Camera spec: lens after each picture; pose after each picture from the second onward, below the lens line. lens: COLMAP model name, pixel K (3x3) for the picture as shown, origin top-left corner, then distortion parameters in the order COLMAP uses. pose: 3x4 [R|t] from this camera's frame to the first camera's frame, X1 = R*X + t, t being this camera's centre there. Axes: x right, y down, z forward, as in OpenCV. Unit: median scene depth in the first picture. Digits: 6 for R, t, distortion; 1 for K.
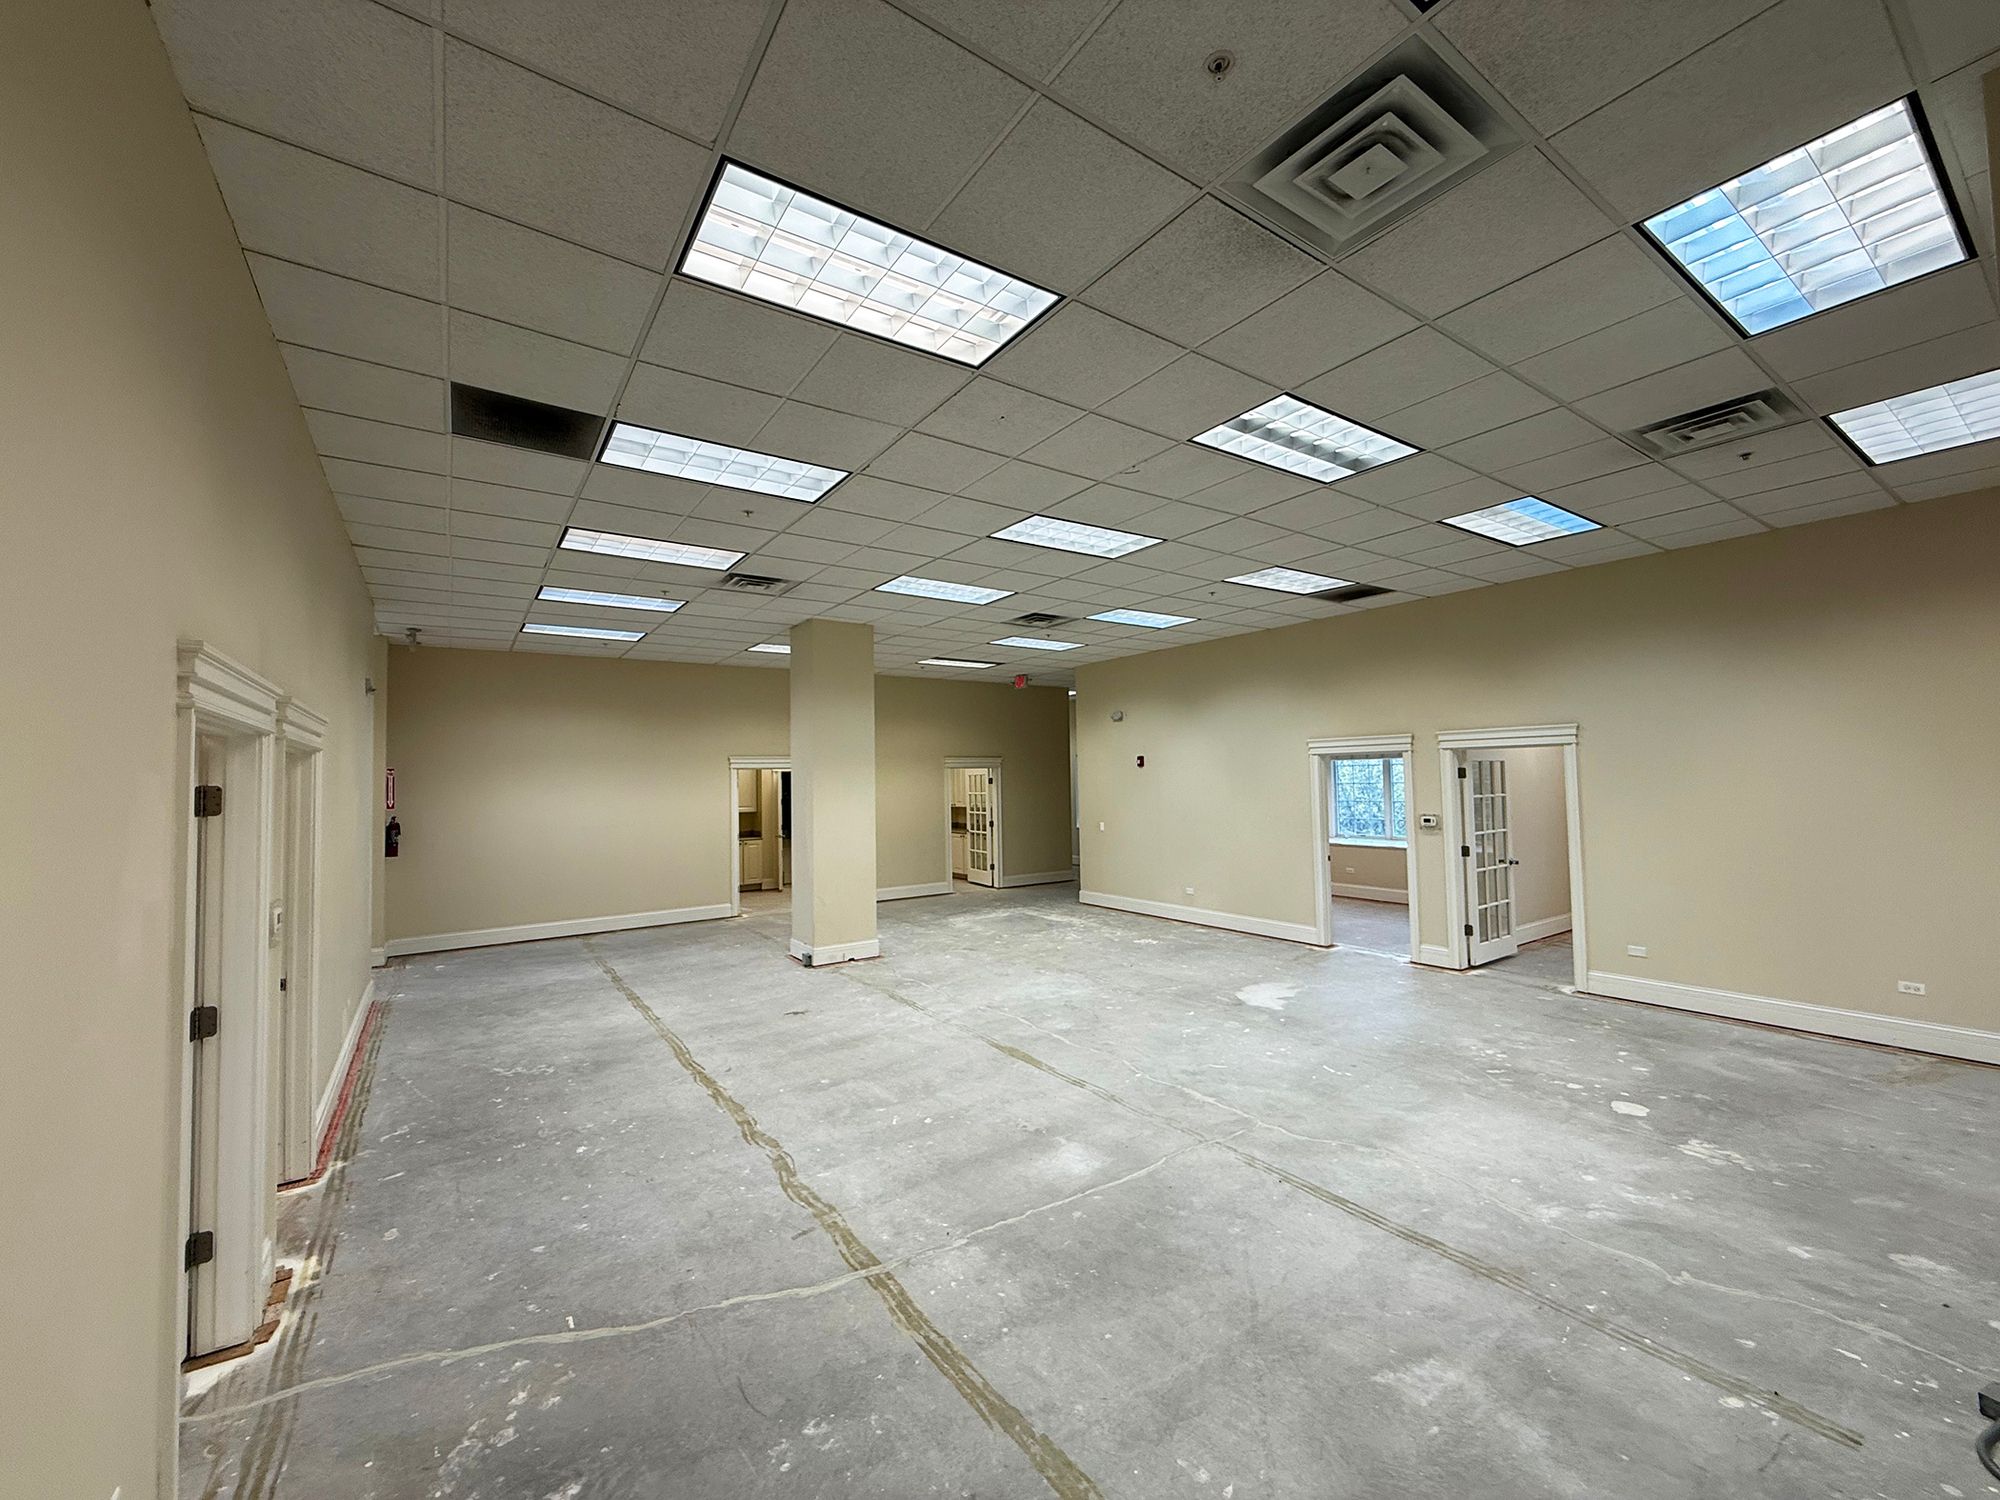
lens RADIAL K [[799.1, 0, 995.1], [0, 799.1, 748.9], [0, 0, 1]] dist [-0.000047, 0.000136]
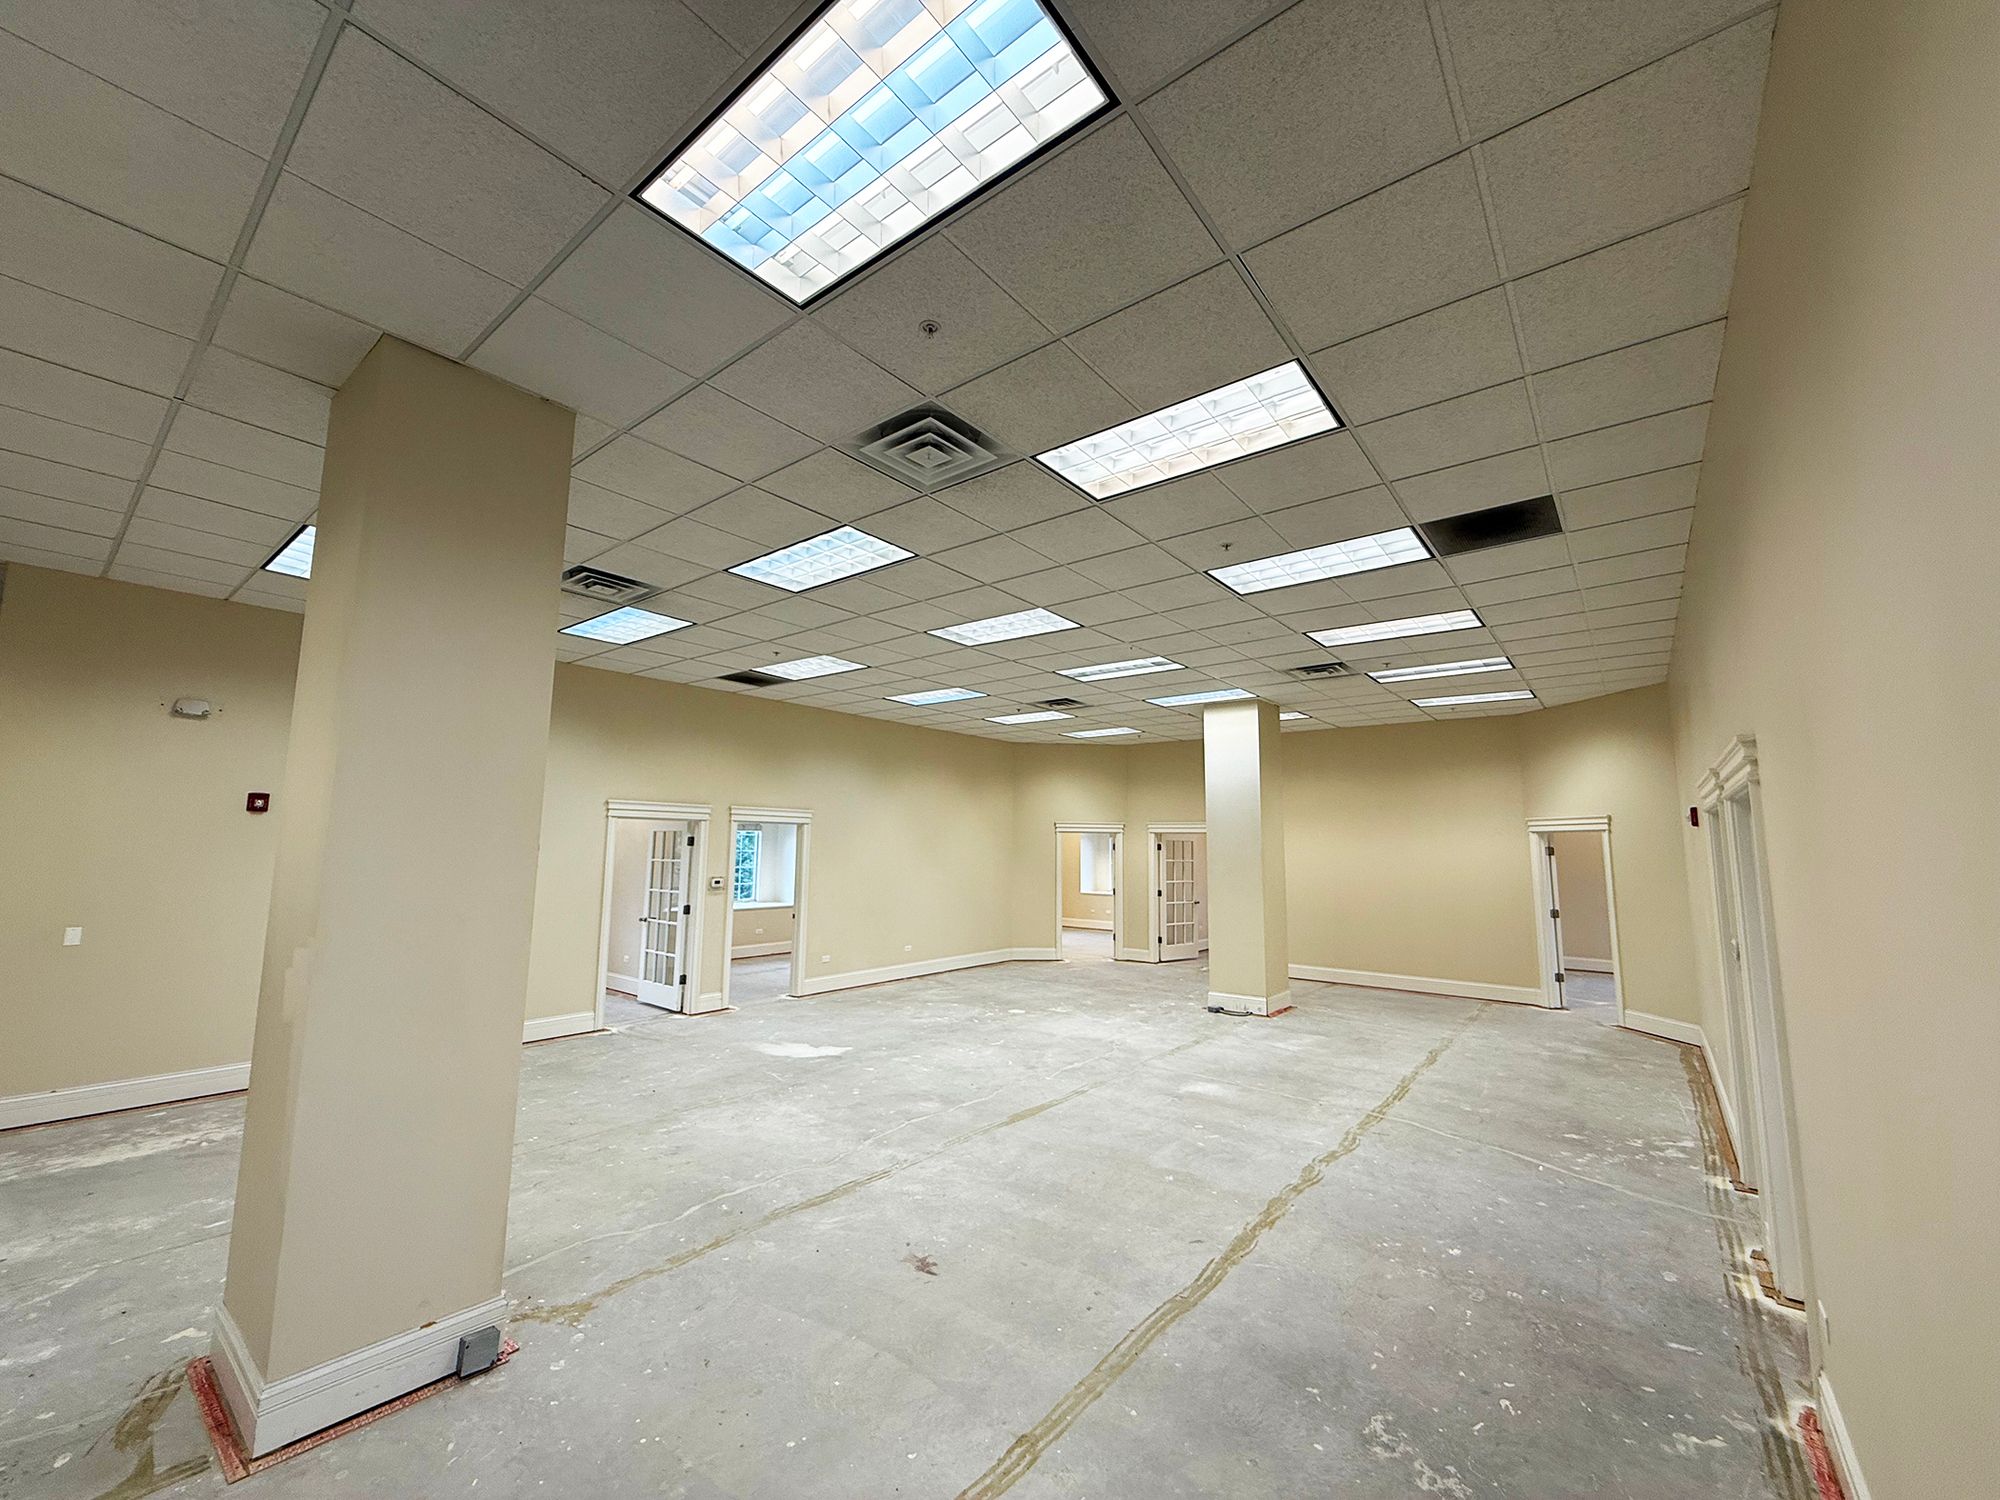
lens RADIAL K [[799.1, 0, 995.1], [0, 799.1, 748.9], [0, 0, 1]] dist [-0.000047, 0.000136]
pose [[-0.290971, 0.131692, 0.947625, -1.009058], [-0.044102, 0.987582, -0.150786, 0.082112], [-0.955715, -0.085666, -0.281550, 1.402691]]
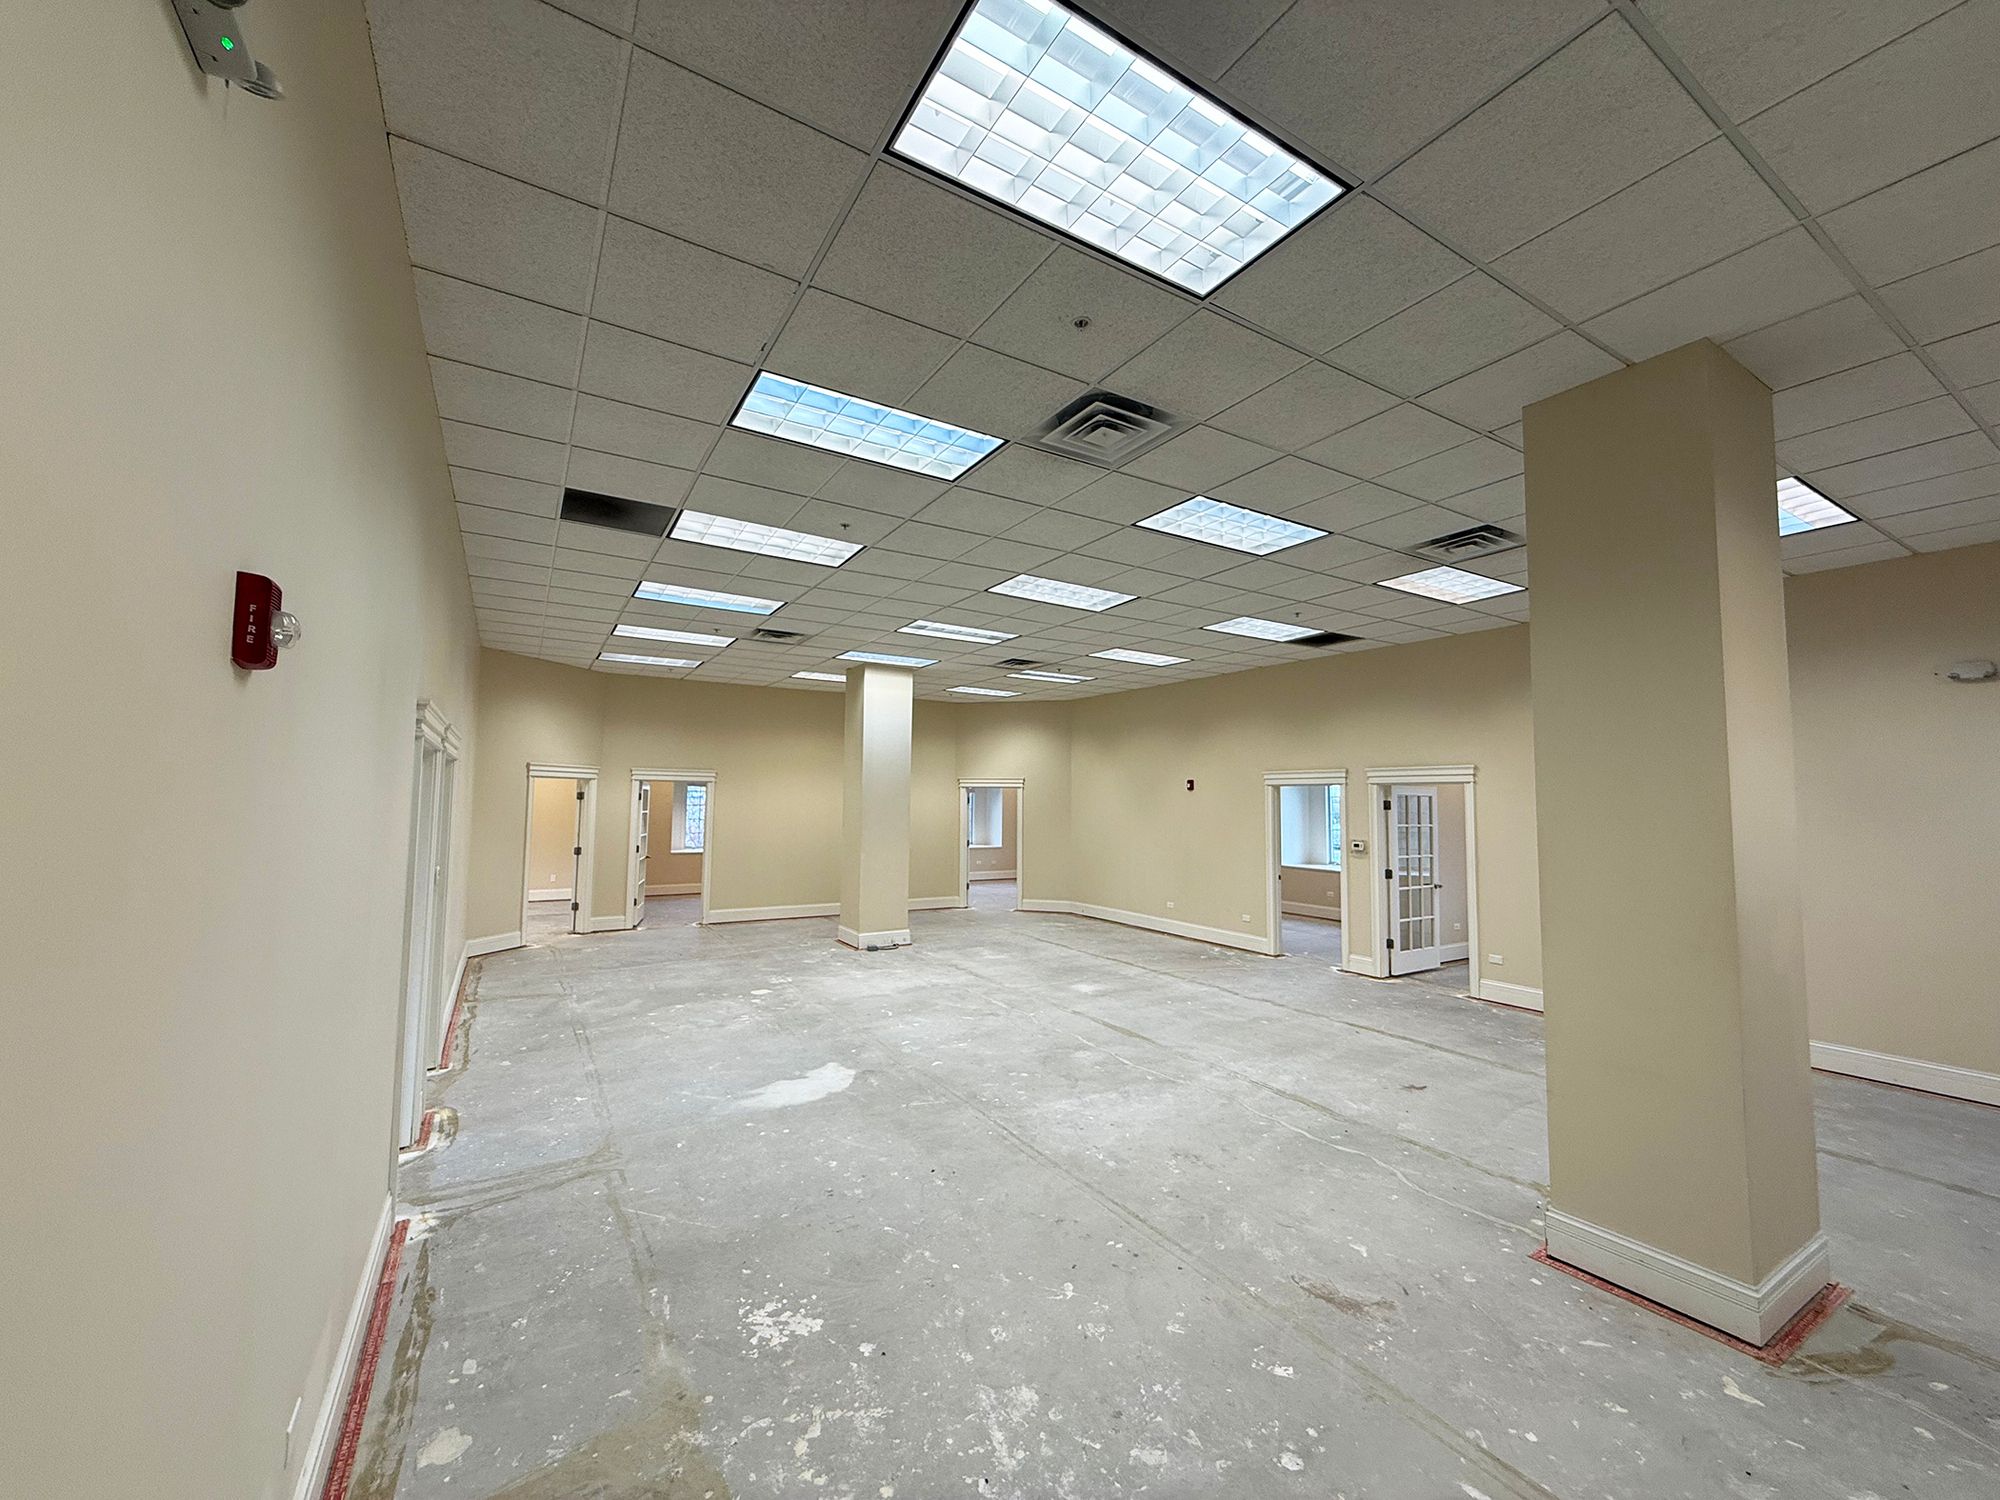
lens RADIAL K [[799.1, 0, 995.1], [0, 799.1, 748.9], [0, 0, 1]] dist [-0.000047, 0.000136]
pose [[-0.998414, 0.011947, 0.055014, 0.152873], [0.006032, 0.994298, -0.106467, 0.093521], [-0.055972, -0.105966, -0.992793, 2.291221]]
